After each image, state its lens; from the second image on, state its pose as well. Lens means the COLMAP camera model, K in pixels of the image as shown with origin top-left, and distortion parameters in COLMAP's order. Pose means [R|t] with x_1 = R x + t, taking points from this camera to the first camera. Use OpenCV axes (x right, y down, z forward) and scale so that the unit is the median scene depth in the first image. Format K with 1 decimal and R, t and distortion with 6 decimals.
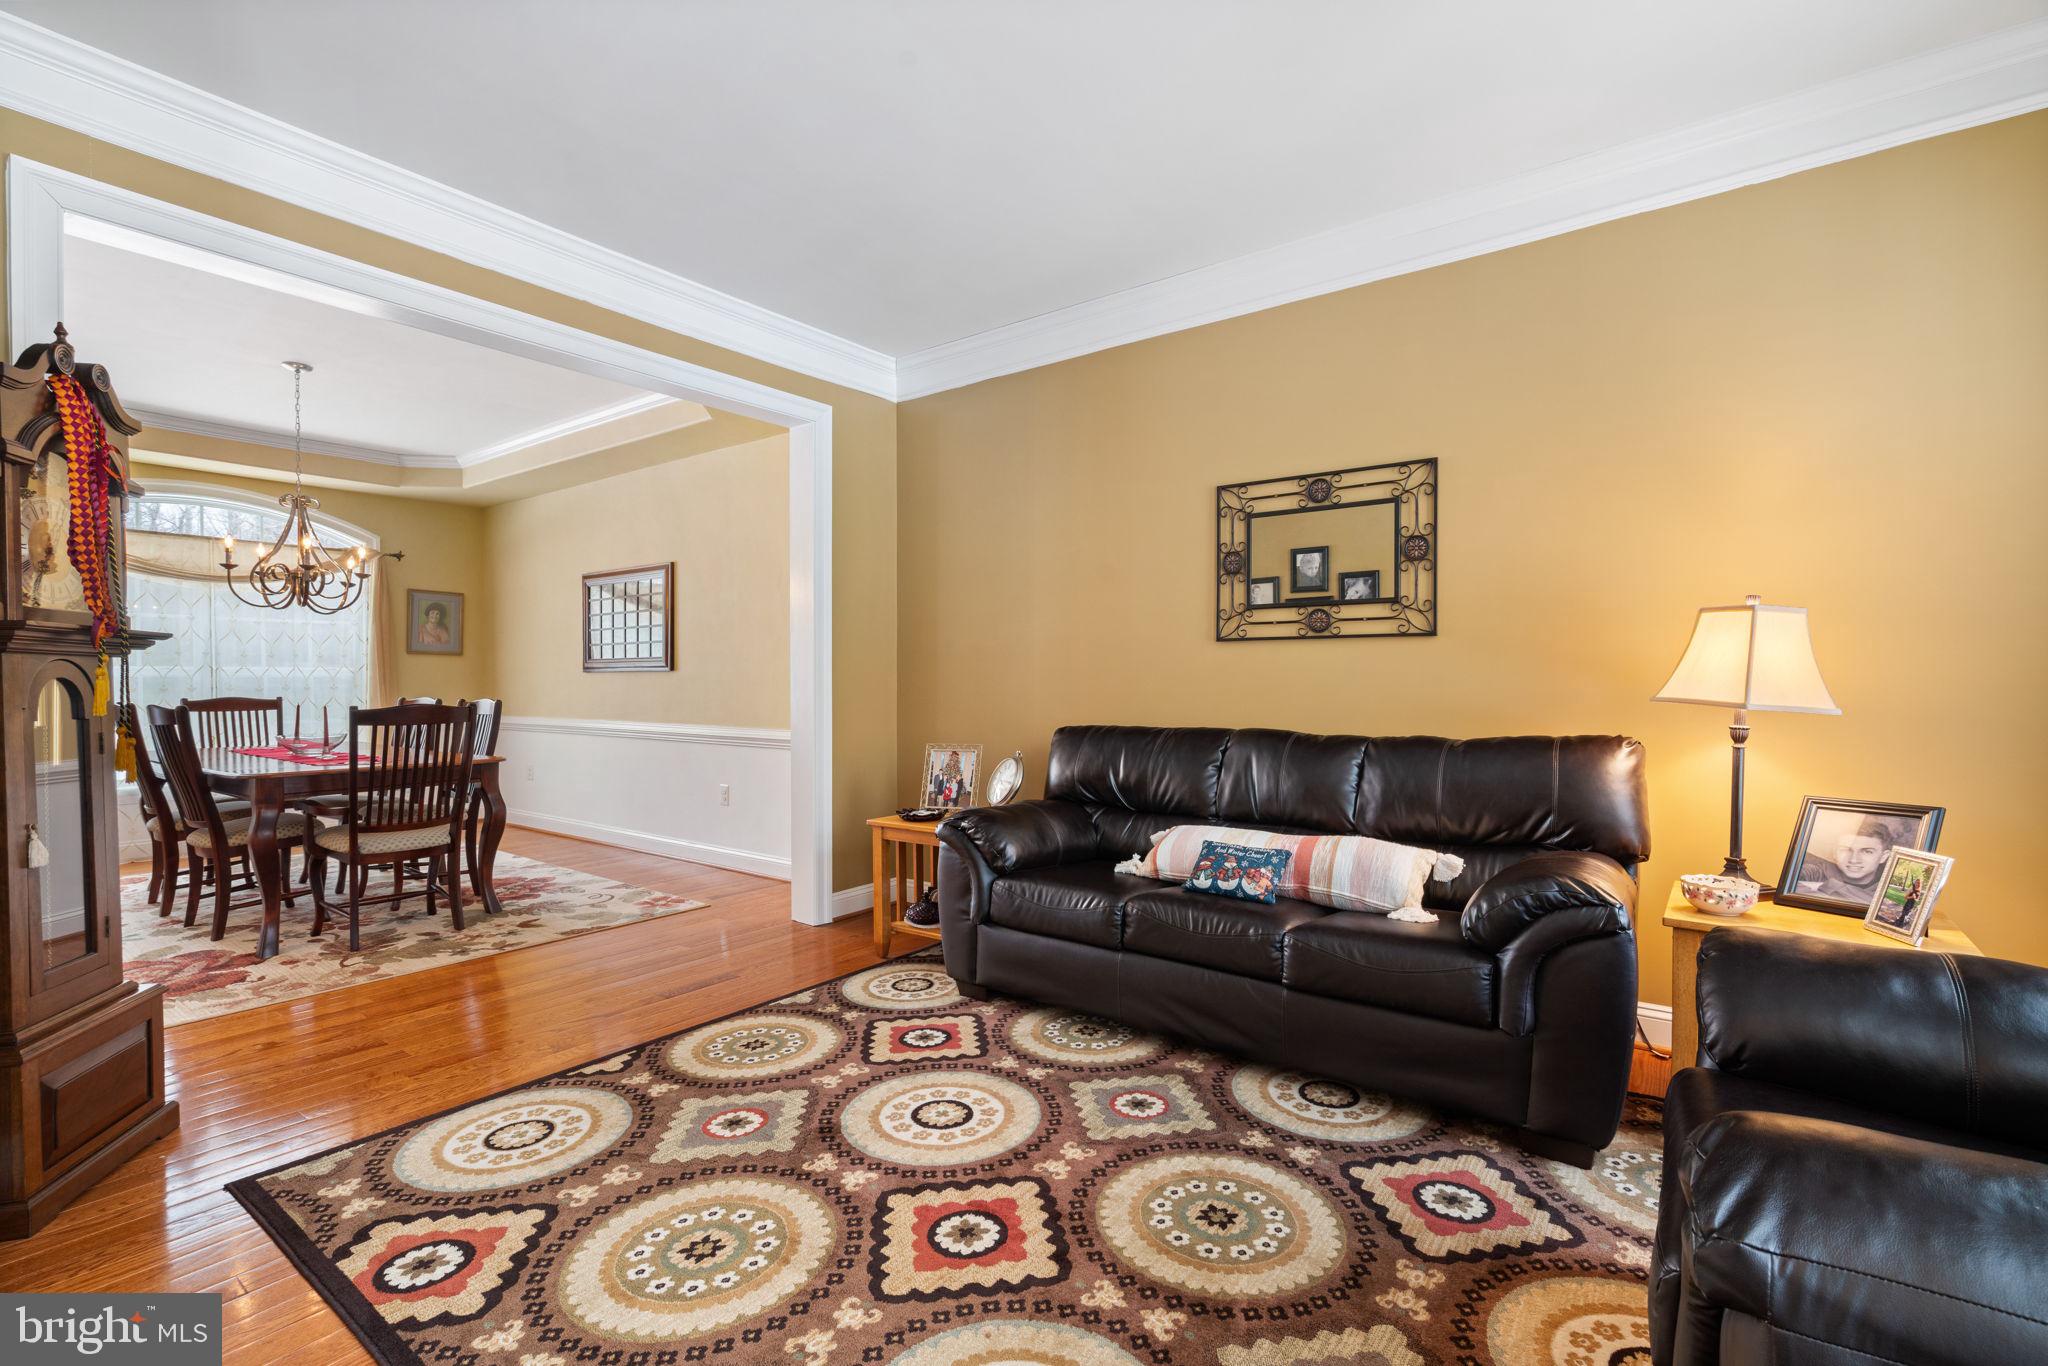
lens RADIAL K [[935.1, 0, 1014.1], [0, 935.1, 683.8], [0, 0, 1]] dist [-0.000050, 0.000104]
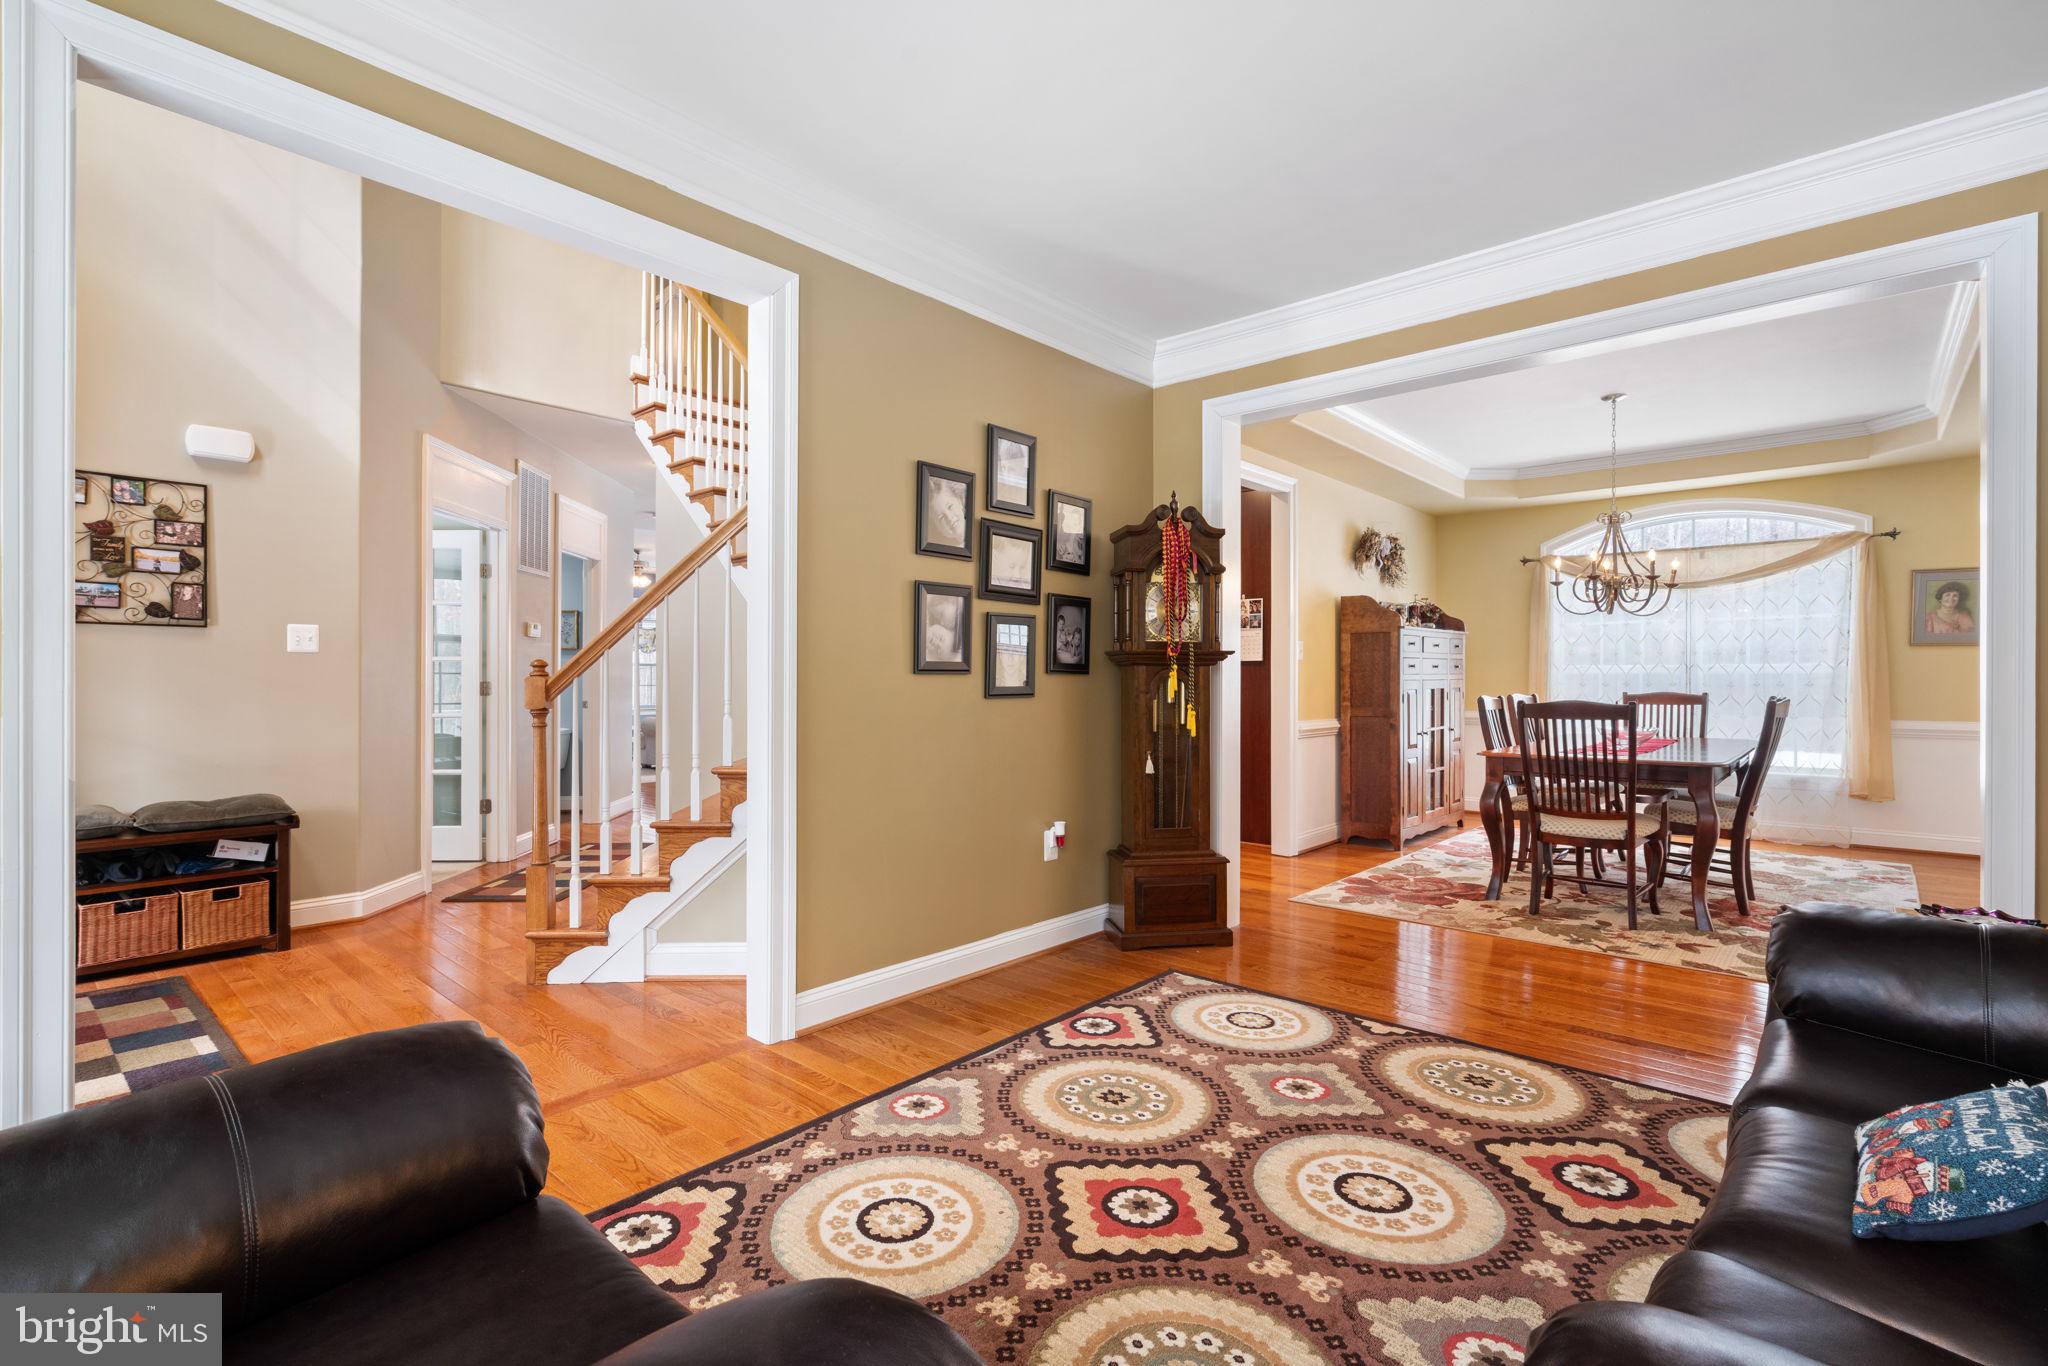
lens RADIAL K [[935.1, 0, 1013.8], [0, 935.1, 677.4], [0, 0, 1]] dist [-0.000050, 0.000104]
pose [[-0.080787, 0.005872, -0.996714, 0.811415], [-0.004442, 0.999971, 0.006252, -0.015591], [0.996721, 0.004933, -0.080759, 0.748675]]
